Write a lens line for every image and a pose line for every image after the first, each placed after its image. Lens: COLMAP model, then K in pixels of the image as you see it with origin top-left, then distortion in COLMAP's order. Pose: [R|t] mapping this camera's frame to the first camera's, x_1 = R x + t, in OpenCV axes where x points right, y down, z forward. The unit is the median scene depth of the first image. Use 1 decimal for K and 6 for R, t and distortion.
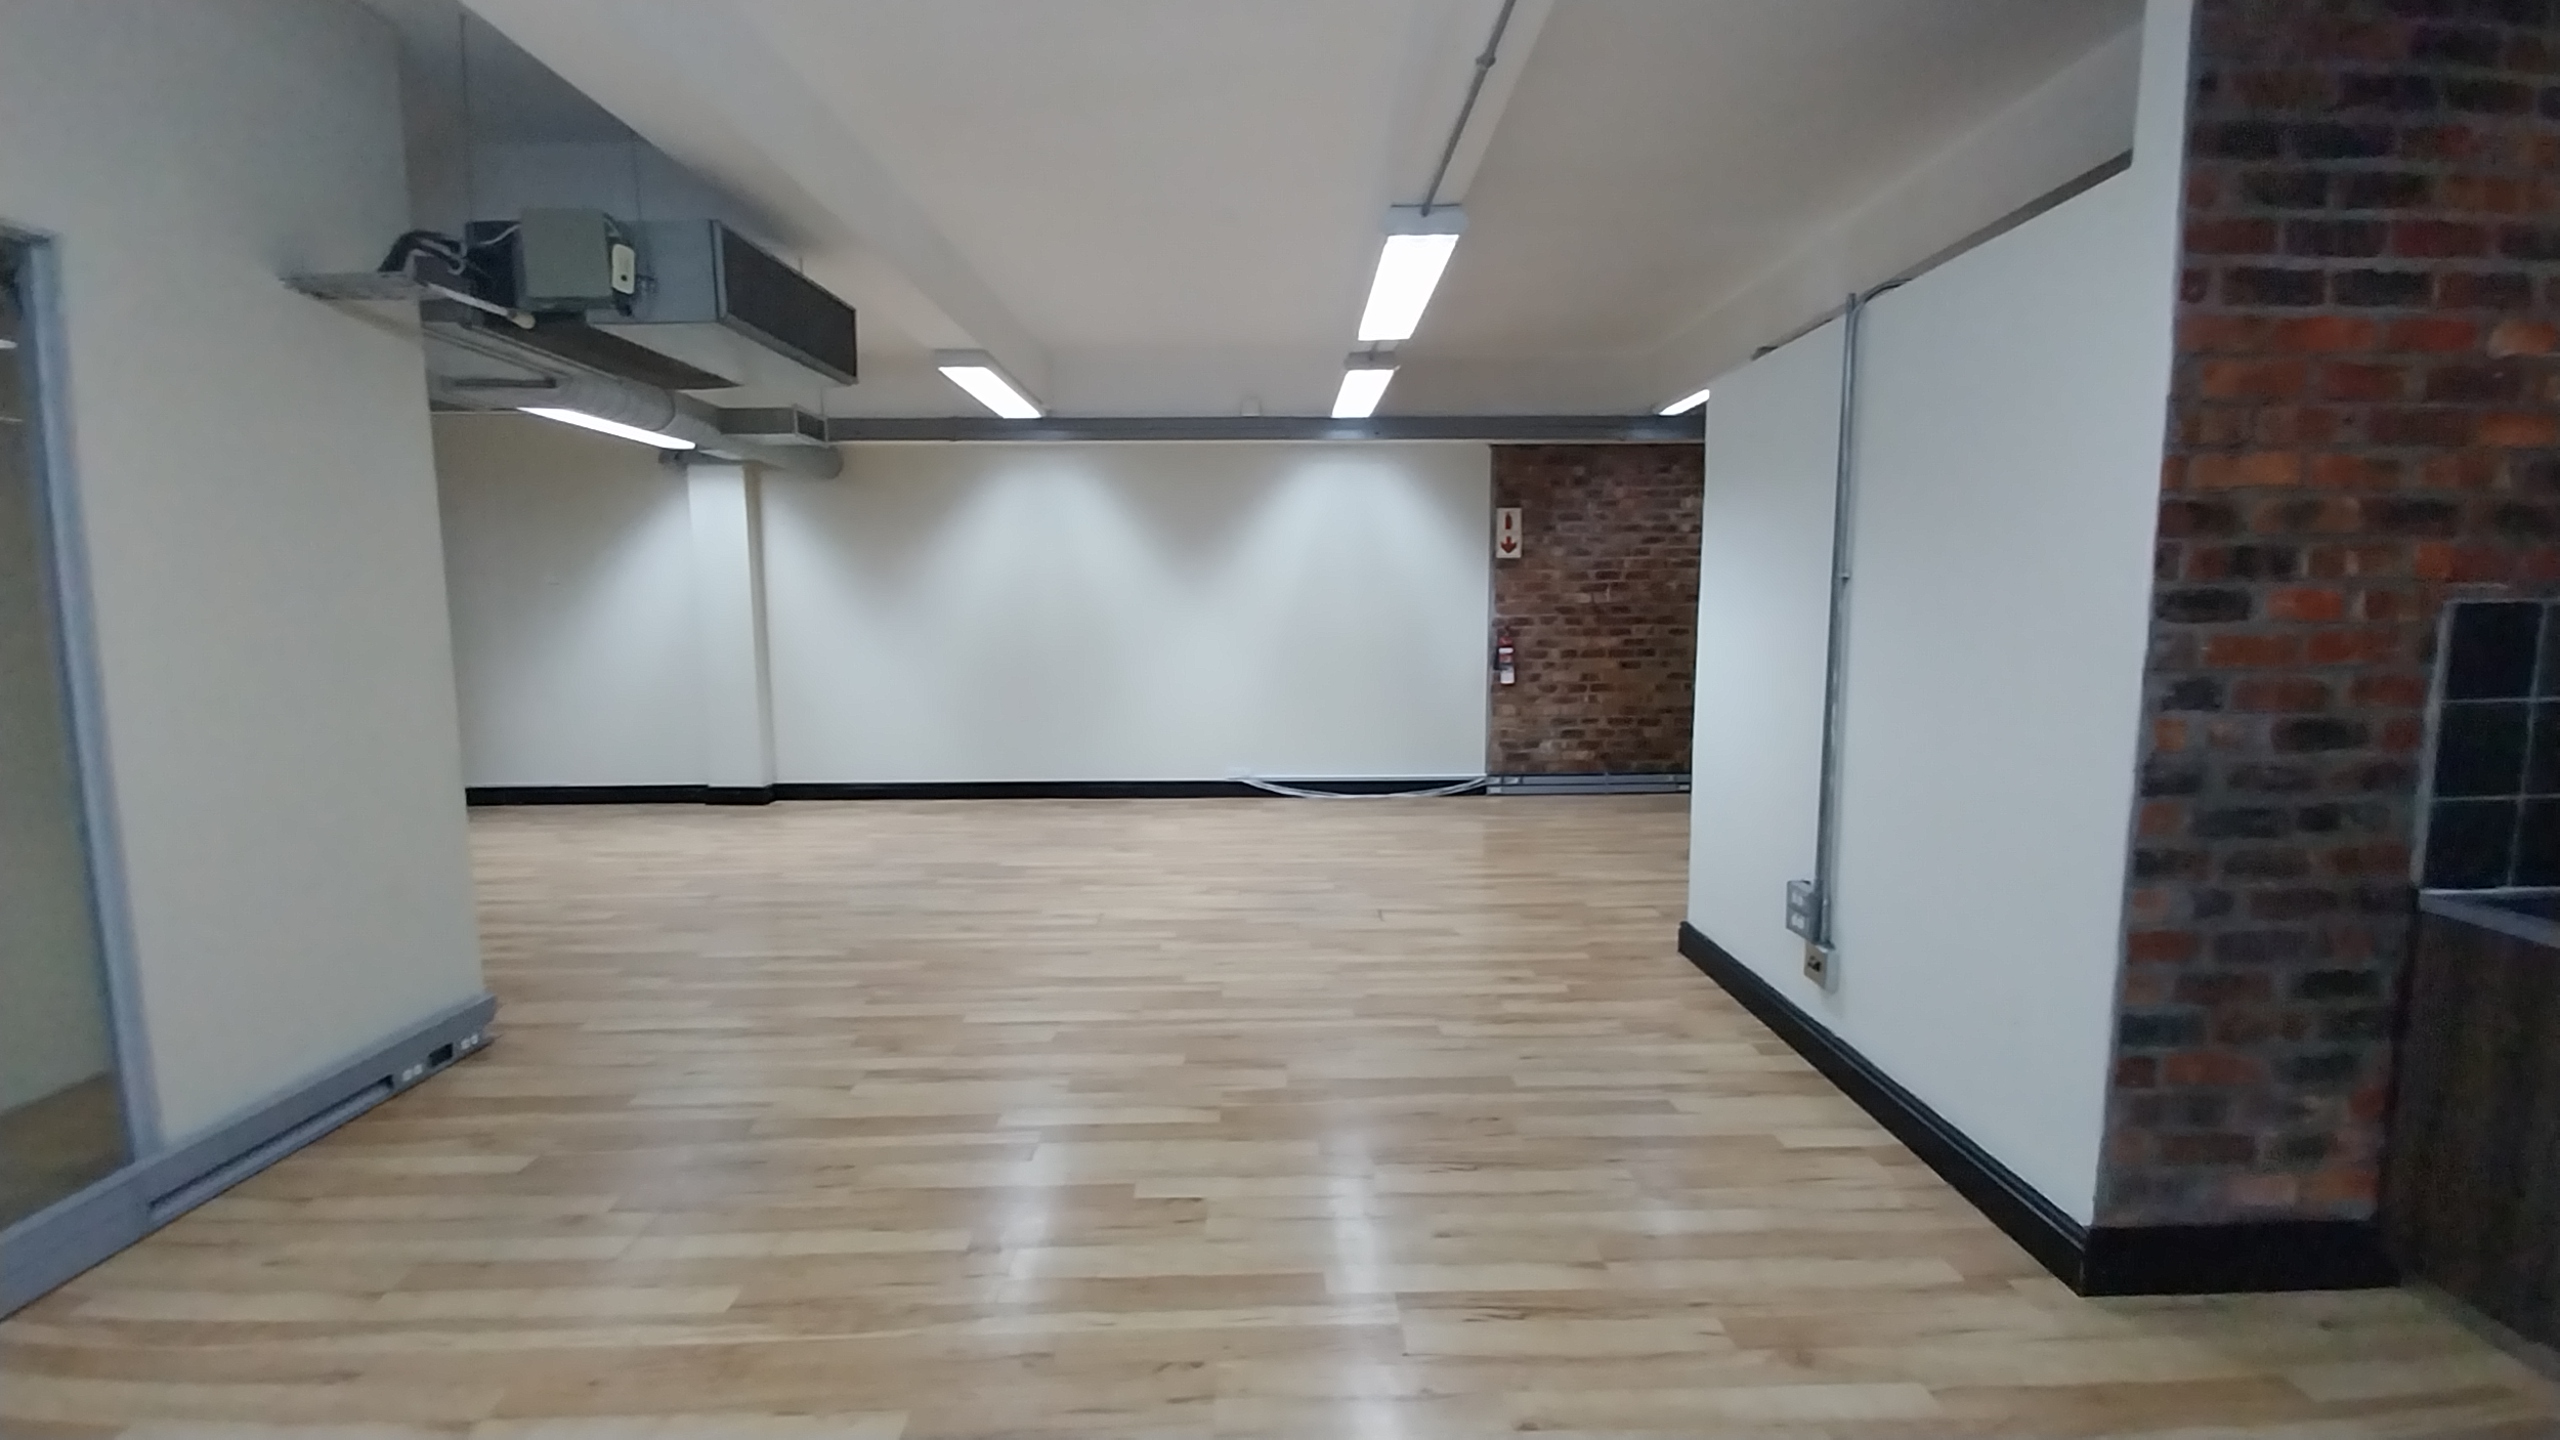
lens RADIAL K [[1019.3, 0, 1293.6], [0, 1019.3, 719.4], [0, 0, 1]] dist [0.012153, -0.011522]
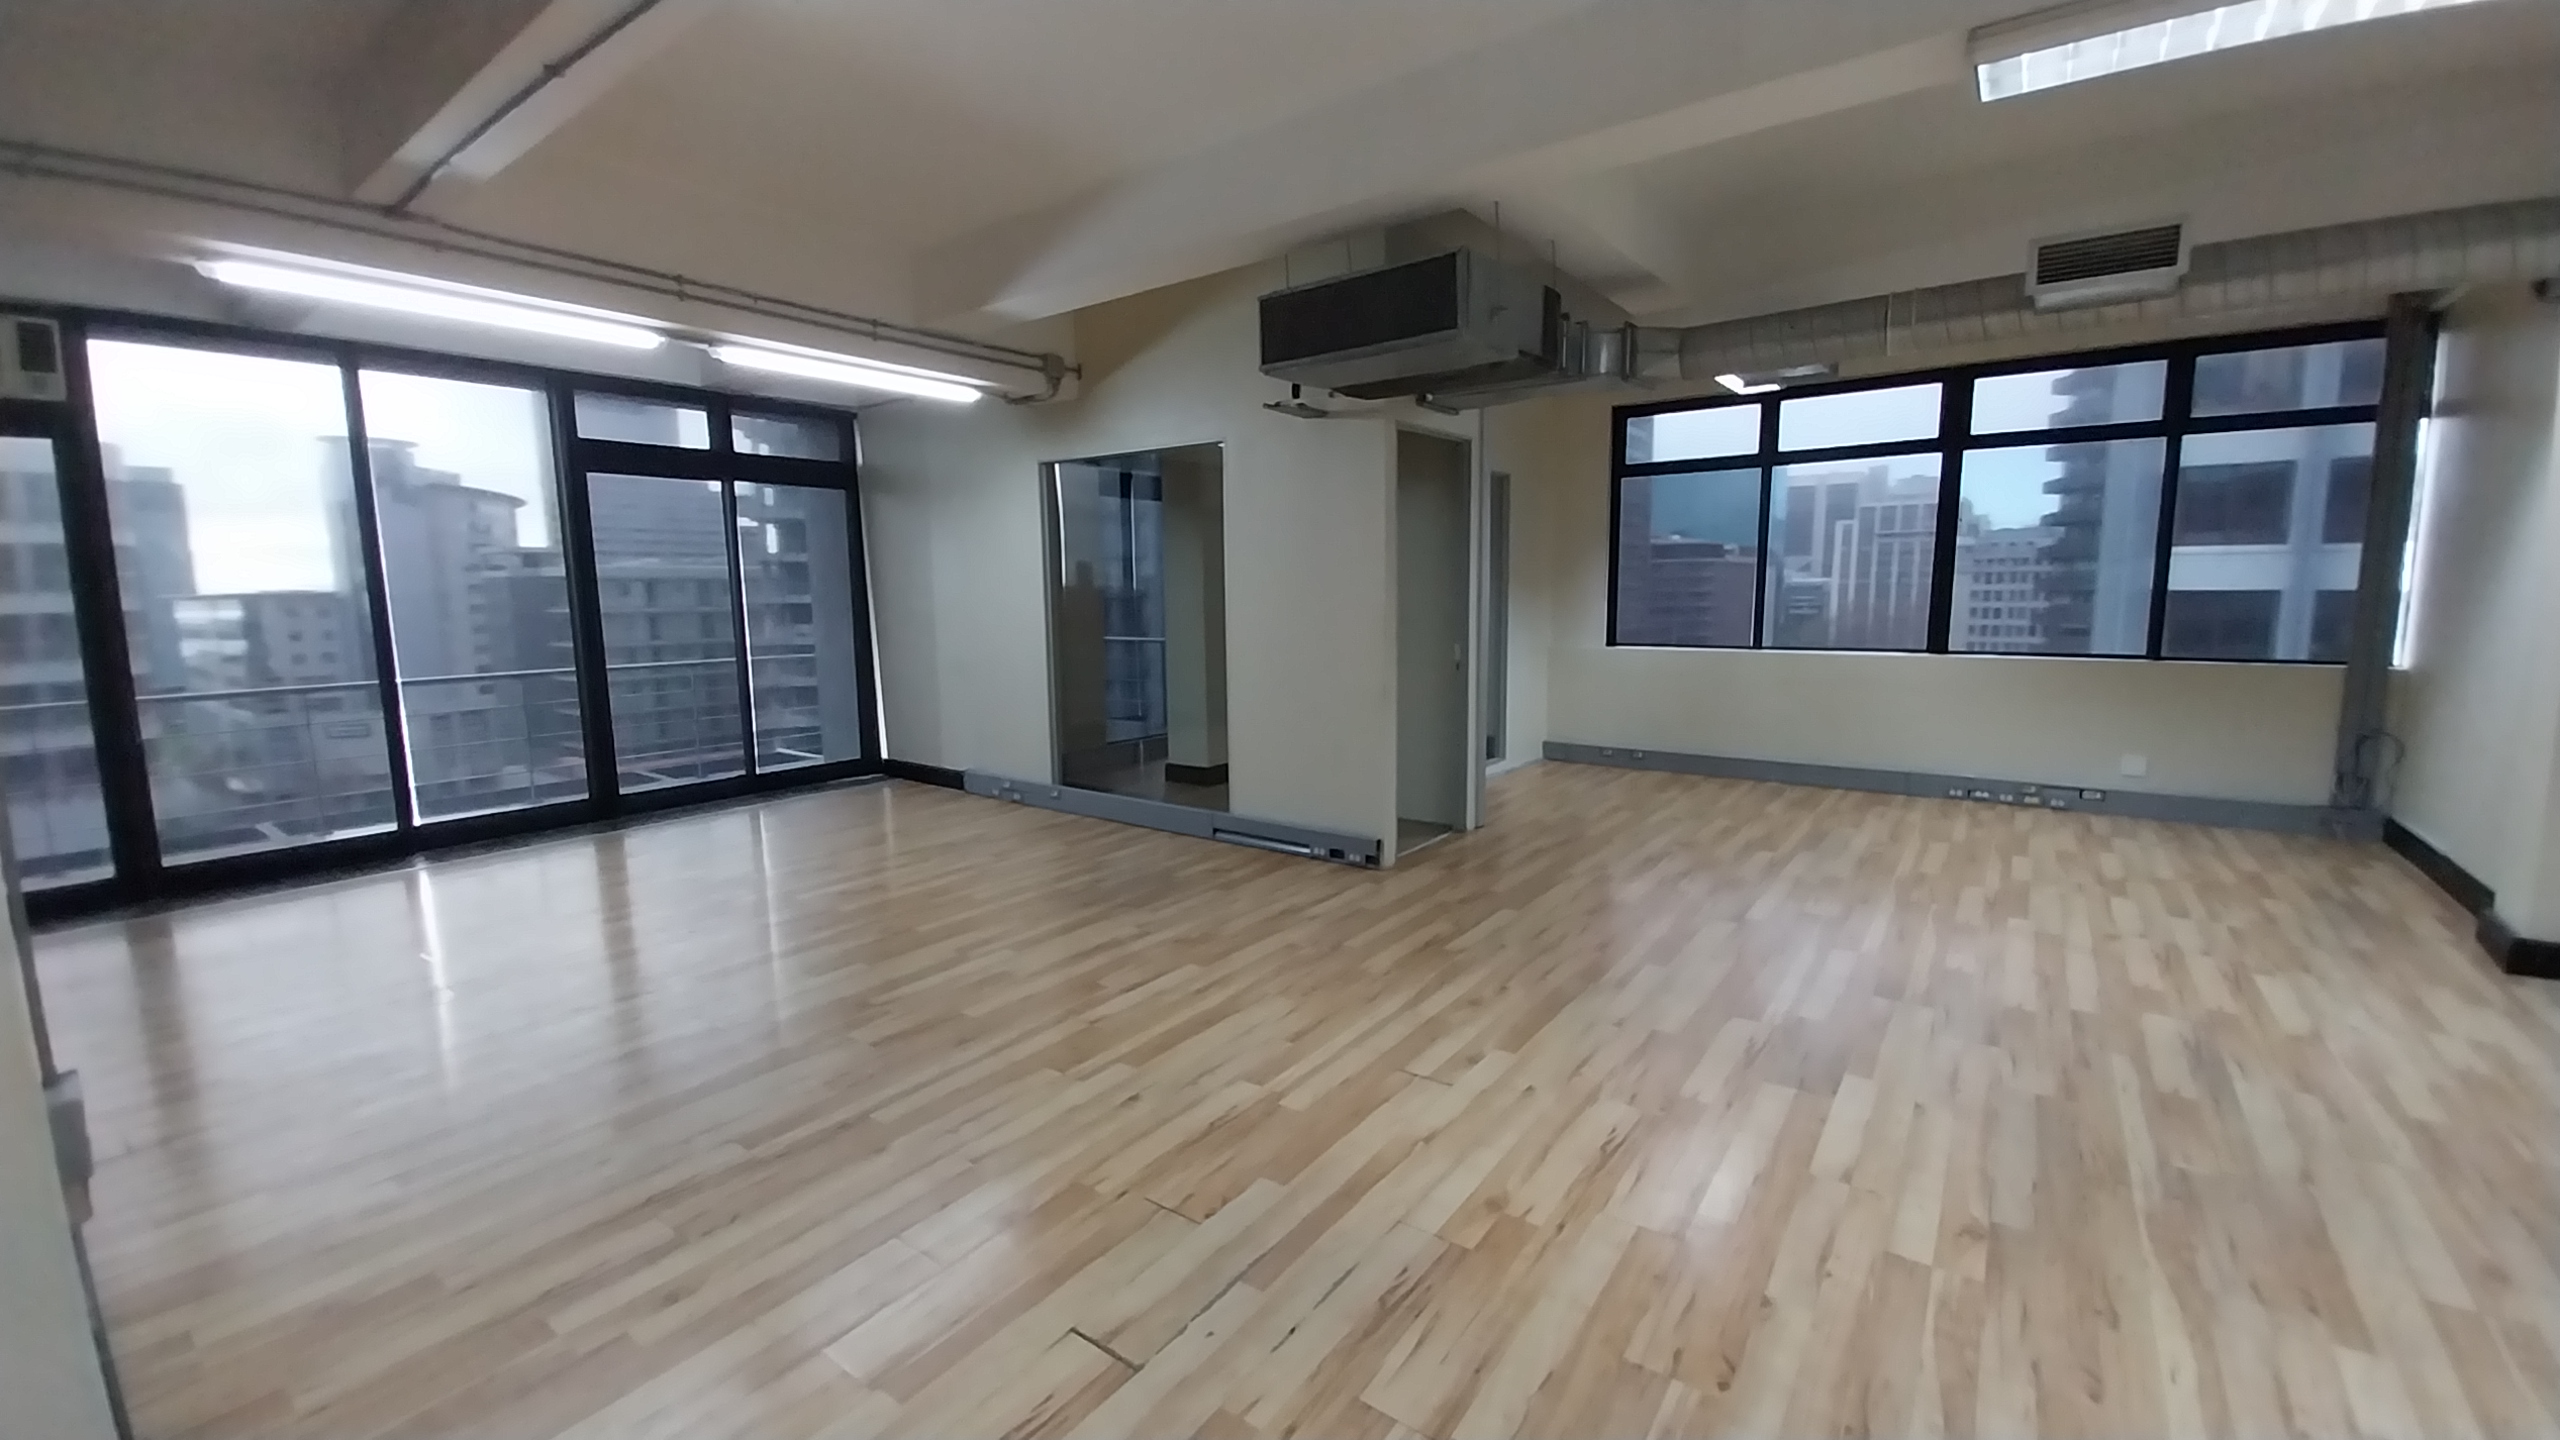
lens RADIAL K [[998.4, 0, 1283.8], [0, 998.4, 724.6], [0, 0, 1]] dist [0.030765, -0.020943]
pose [[-0.613650, 0.120792, -0.780283, 0.471532], [-0.069026, 0.976238, 0.205412, -0.207310], [0.786555, 0.179911, -0.590731, 1.802521]]
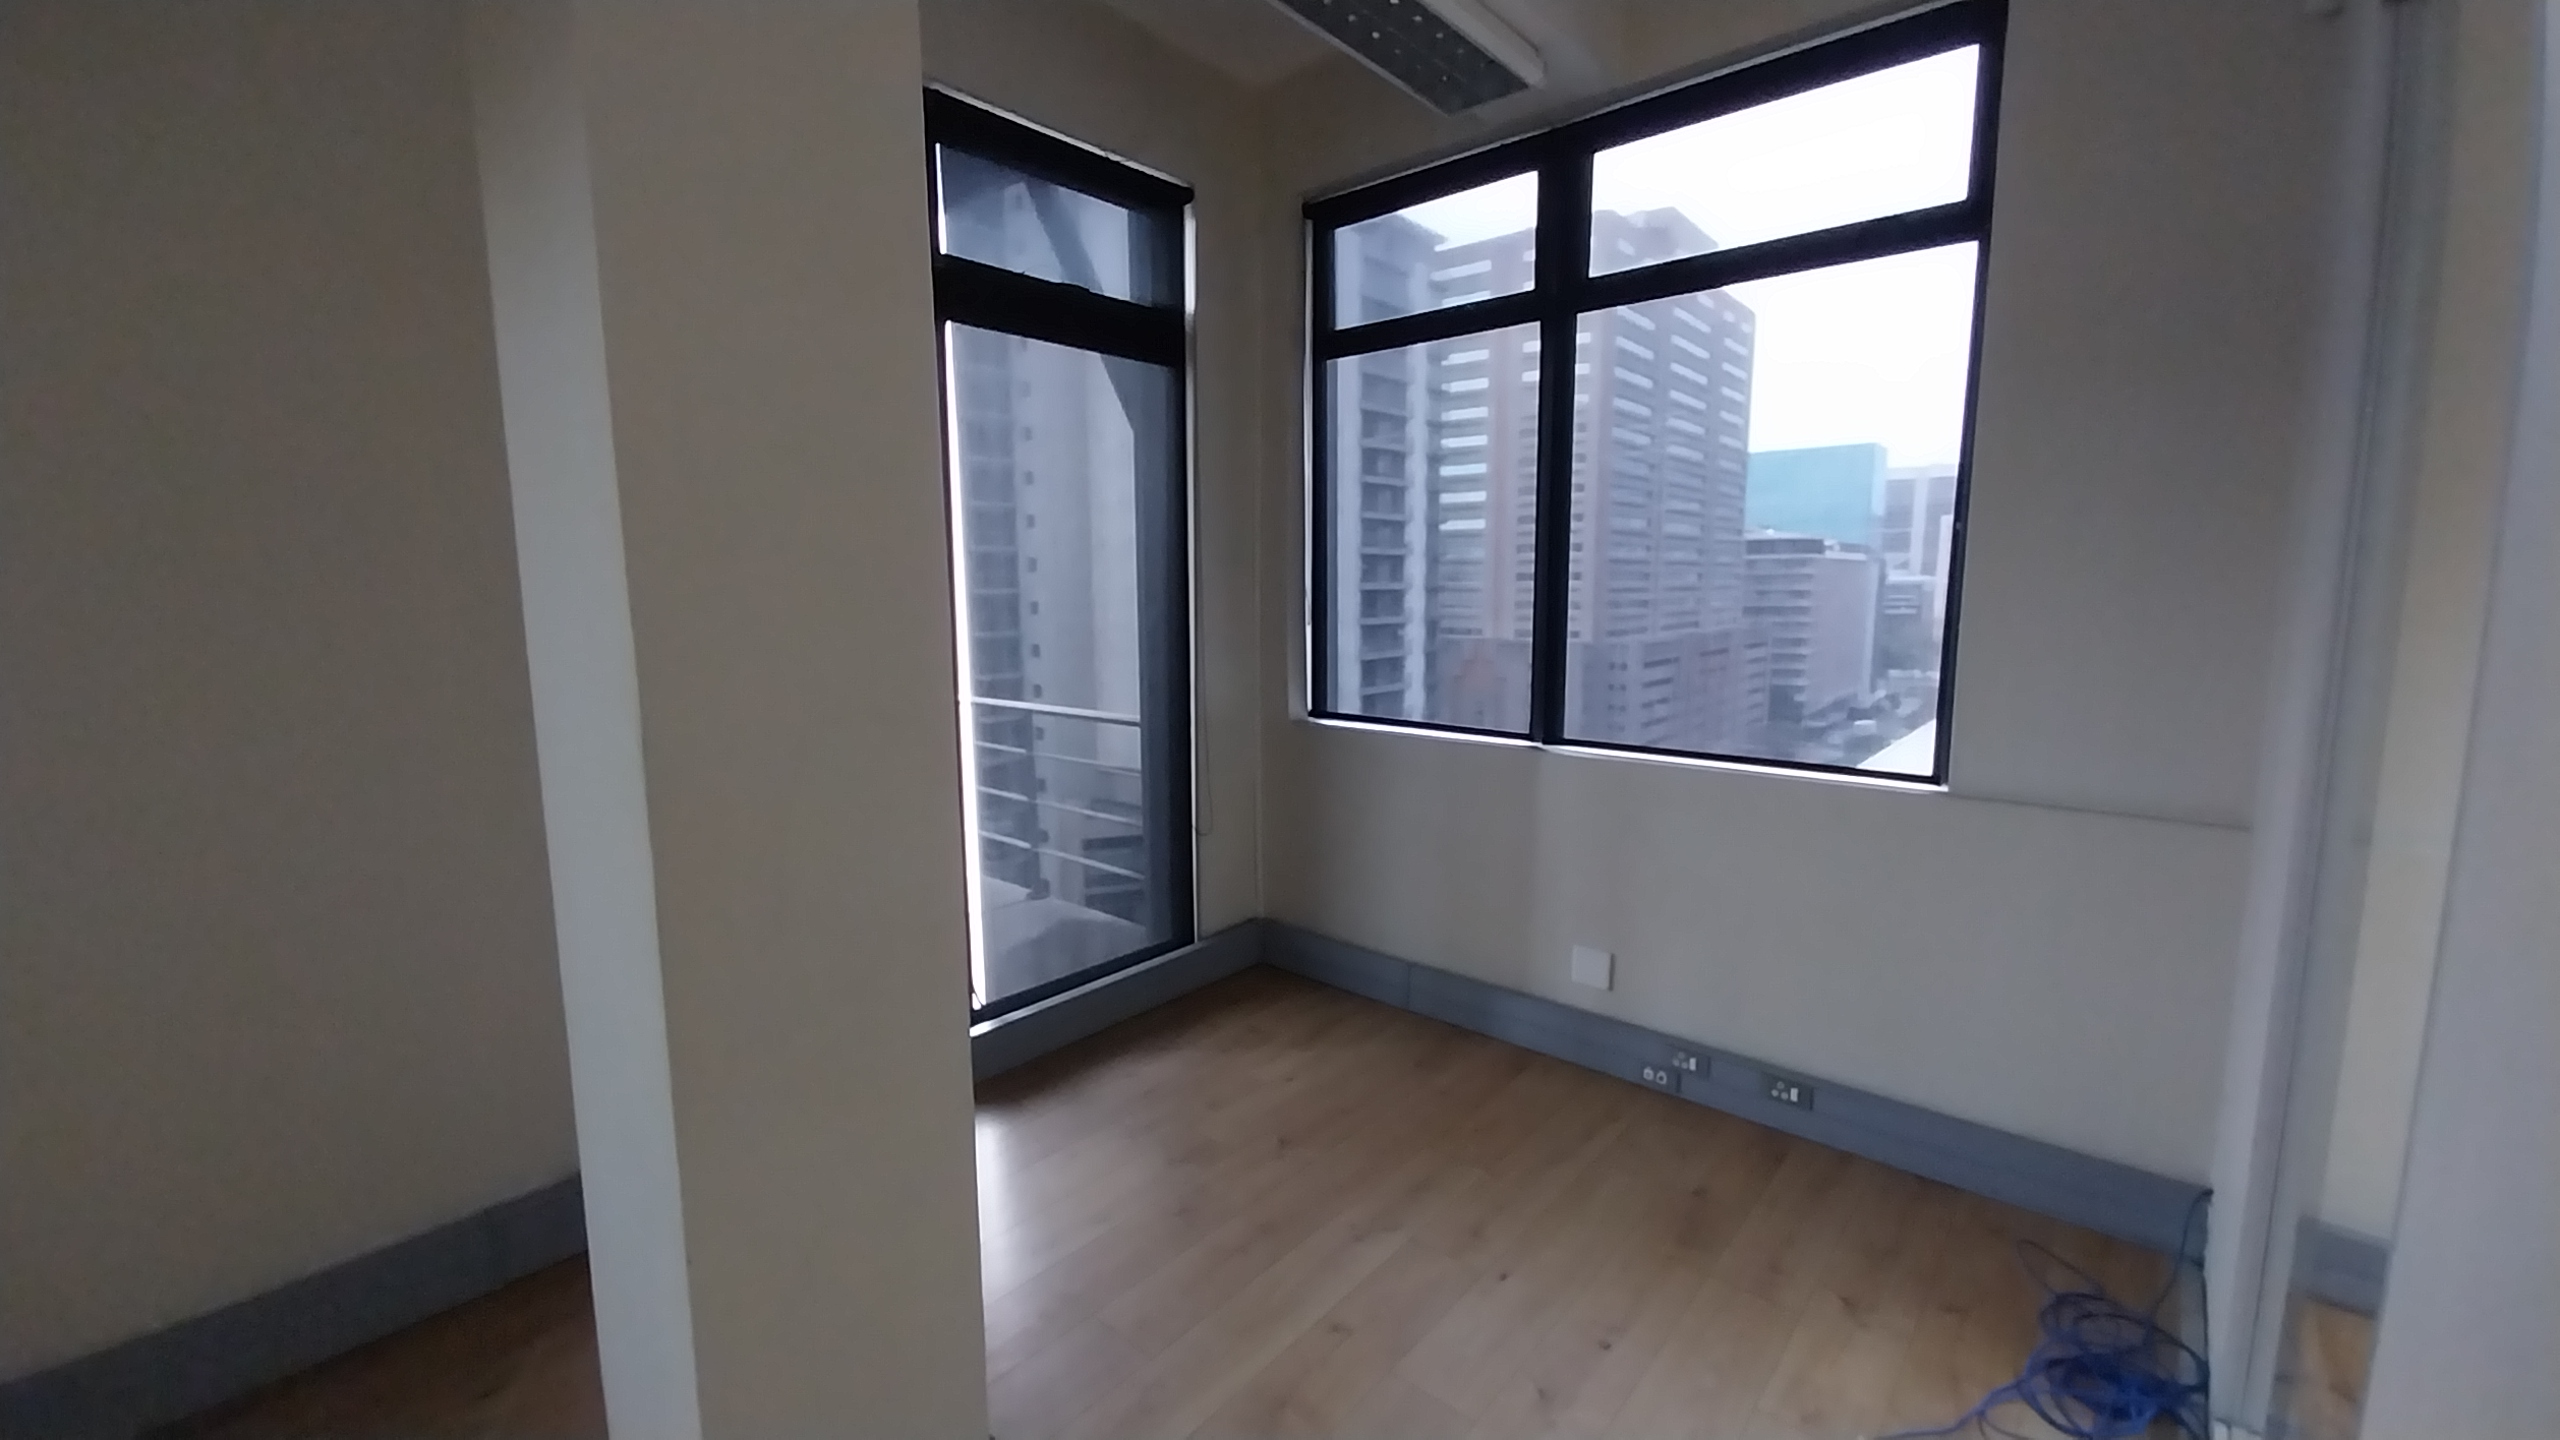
lens RADIAL K [[1019.3, 0, 1293.6], [0, 1019.3, 719.4], [0, 0, 1]] dist [0.012153, -0.011522]
pose [[-0.671421, 0.108028, -0.733160, -1.067110], [-0.070987, 0.975394, 0.208730, -0.235049], [0.737668, 0.192190, -0.647231, 2.072854]]
